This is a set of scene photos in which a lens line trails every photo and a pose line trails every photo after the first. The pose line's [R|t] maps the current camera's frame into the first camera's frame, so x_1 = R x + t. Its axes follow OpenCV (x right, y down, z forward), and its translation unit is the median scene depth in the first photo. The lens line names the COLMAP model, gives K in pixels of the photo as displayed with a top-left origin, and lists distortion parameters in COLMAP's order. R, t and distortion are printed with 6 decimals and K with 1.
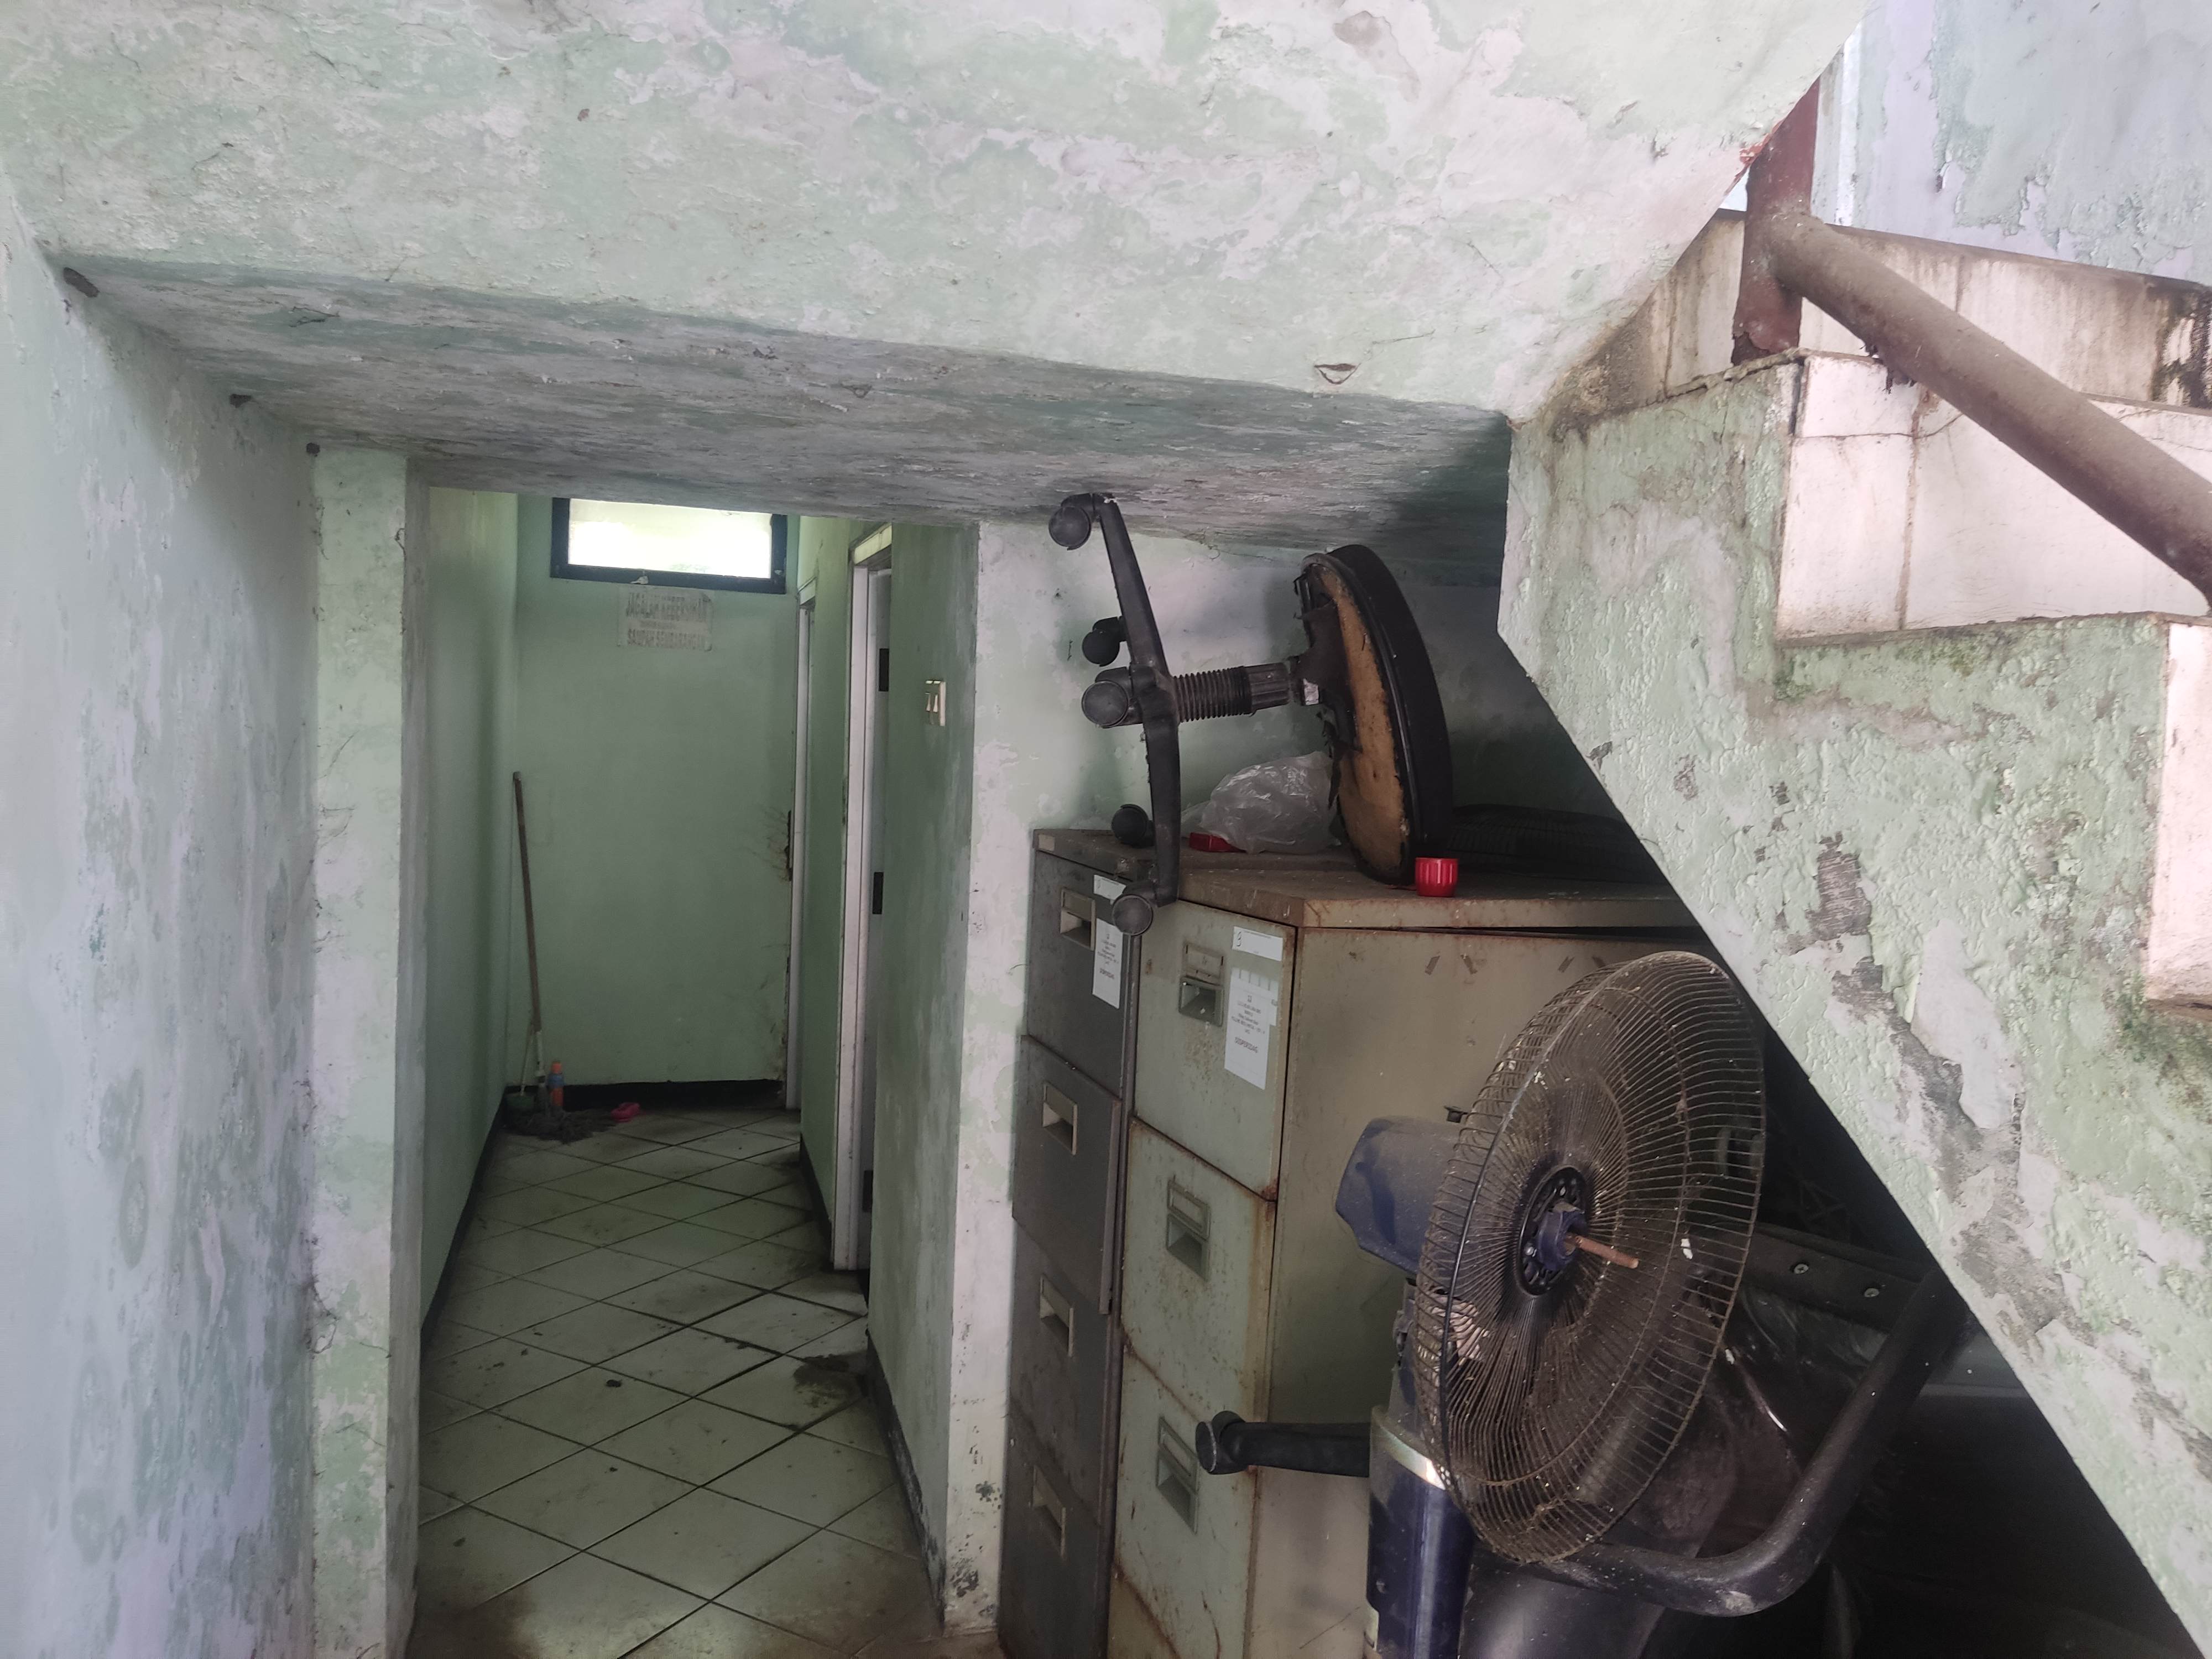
lens RADIAL K [[1612.6, 0, 1106.0], [0, 1612.6, 829.5], [0, 0, 1]] dist [0.062932, -0.103993]
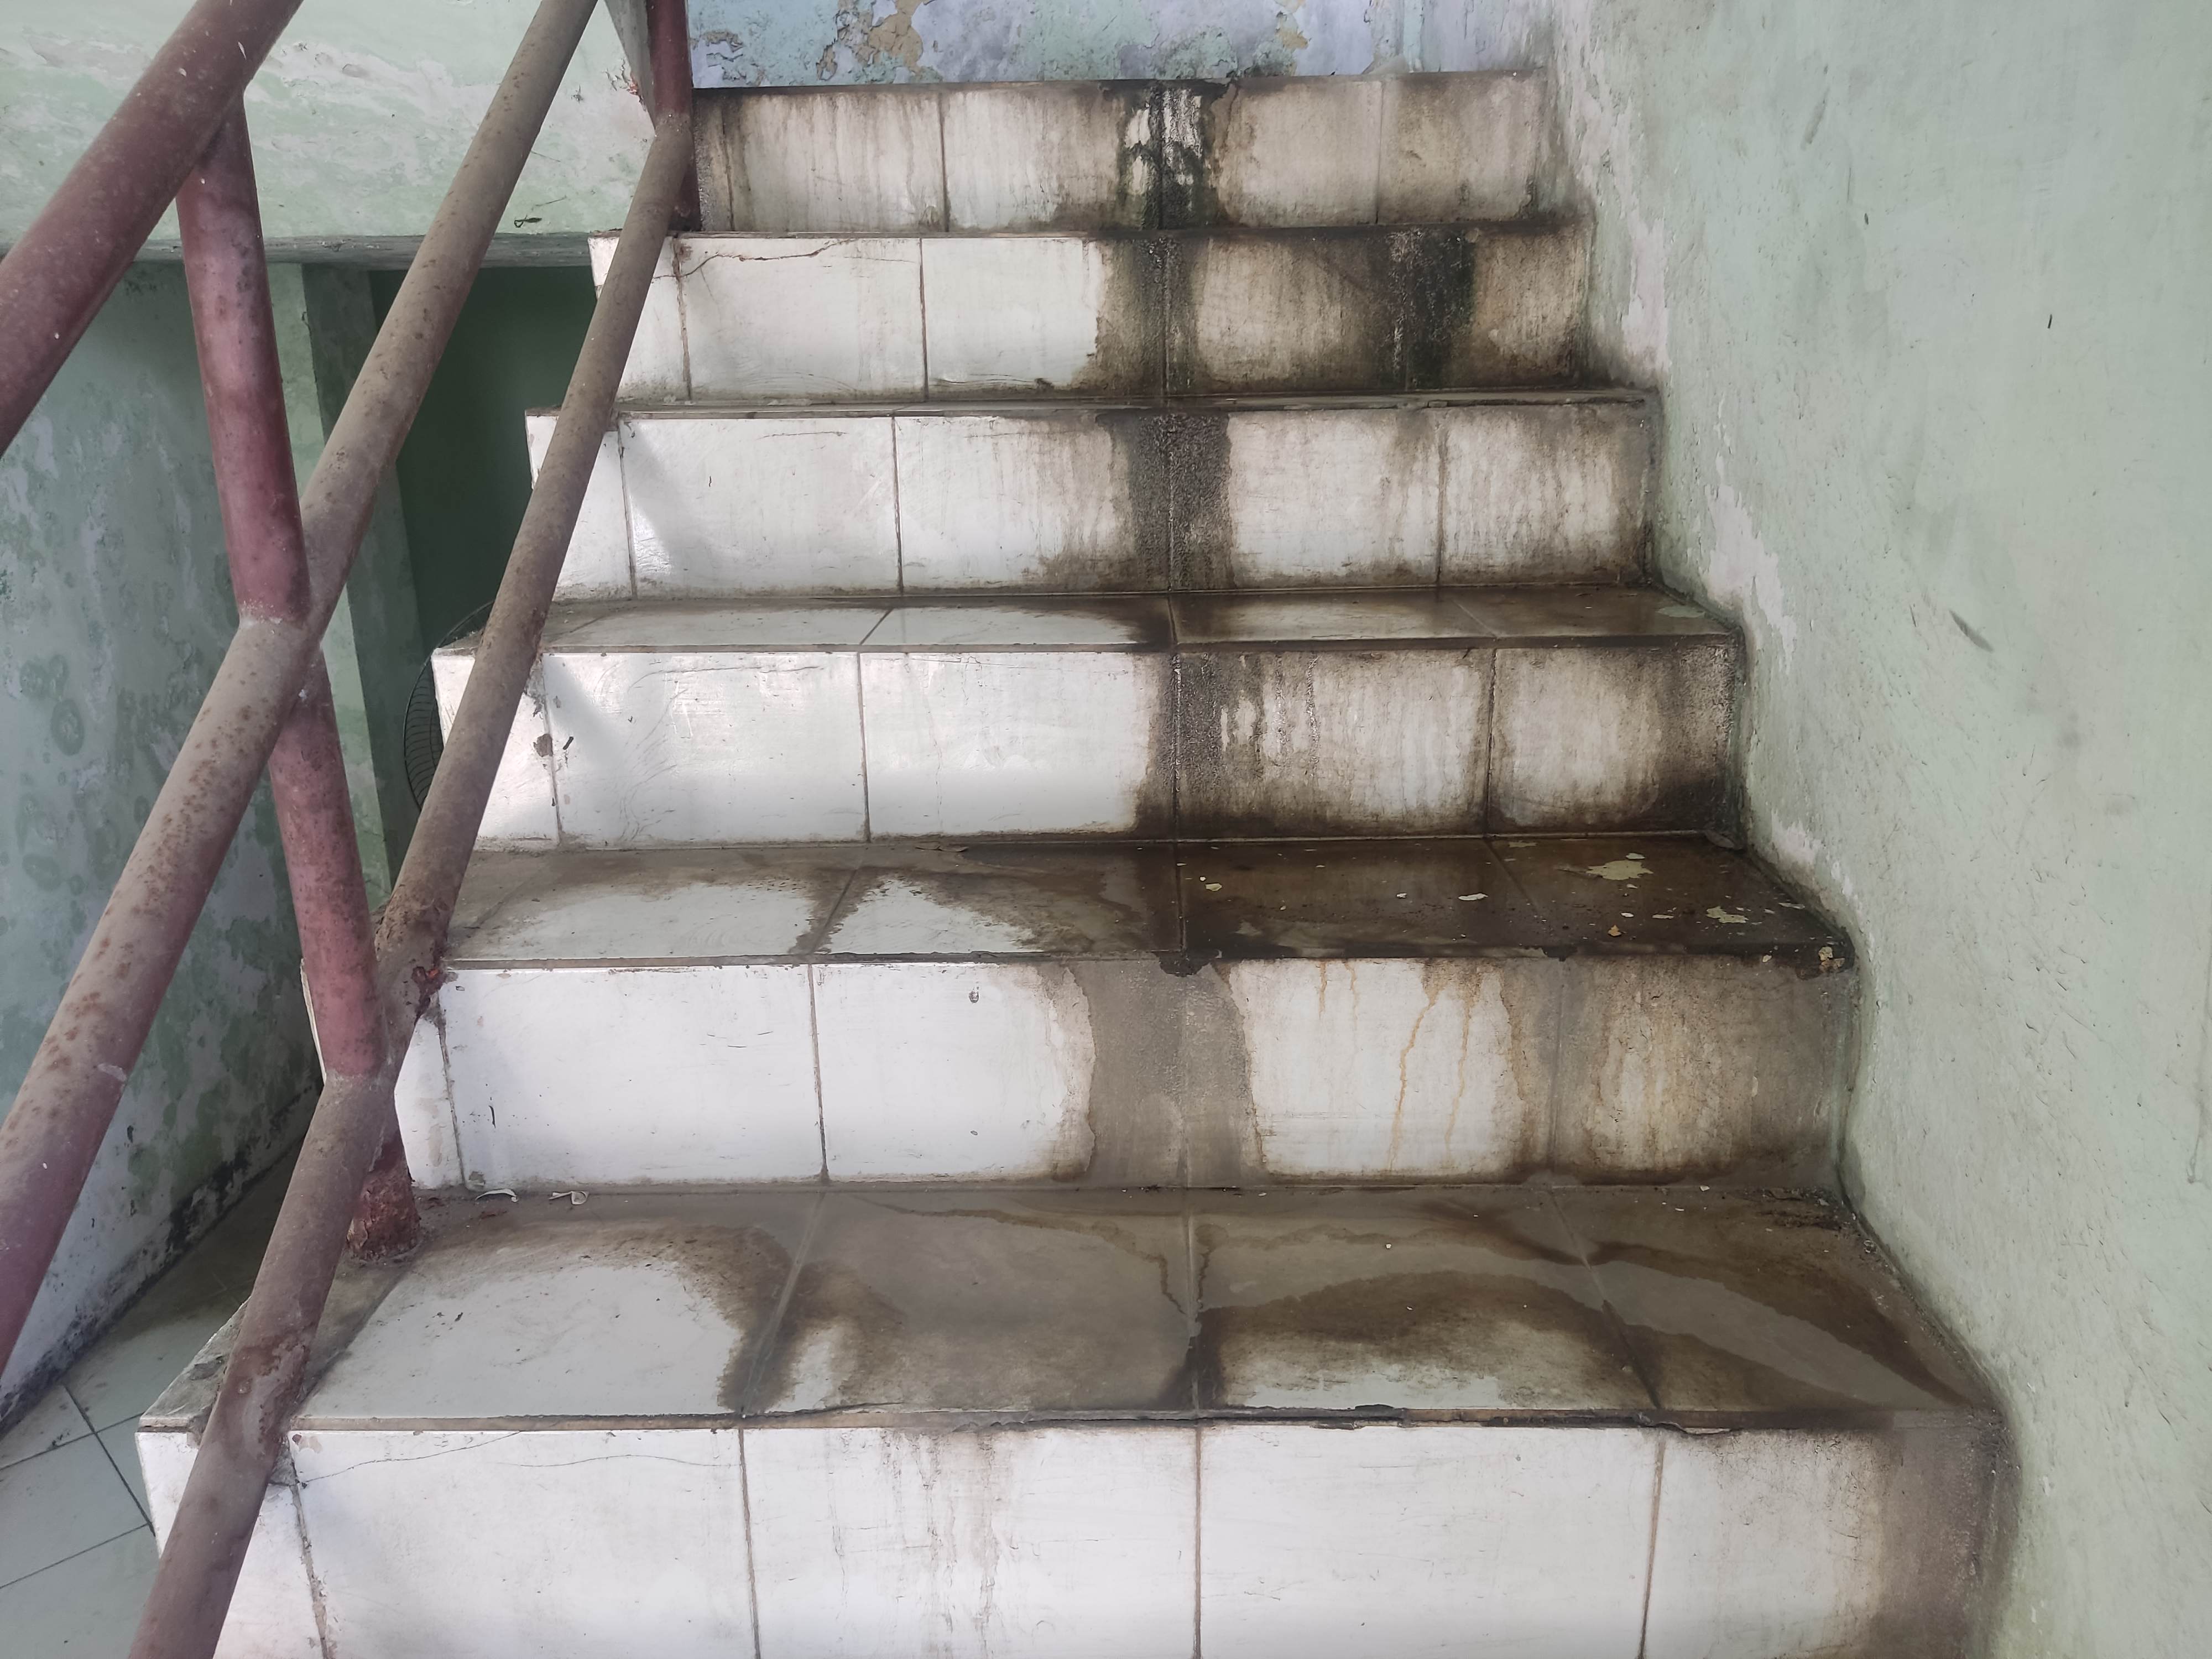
lens RADIAL K [[1612.6, 0, 1106.0], [0, 1612.6, 829.5], [0, 0, 1]] dist [0.062932, -0.103993]
pose [[0.953898, 0.028865, -0.298738, 1.120004], [0.038808, 0.975146, 0.218139, -0.022299], [0.297610, -0.219676, 0.929070, -0.449227]]
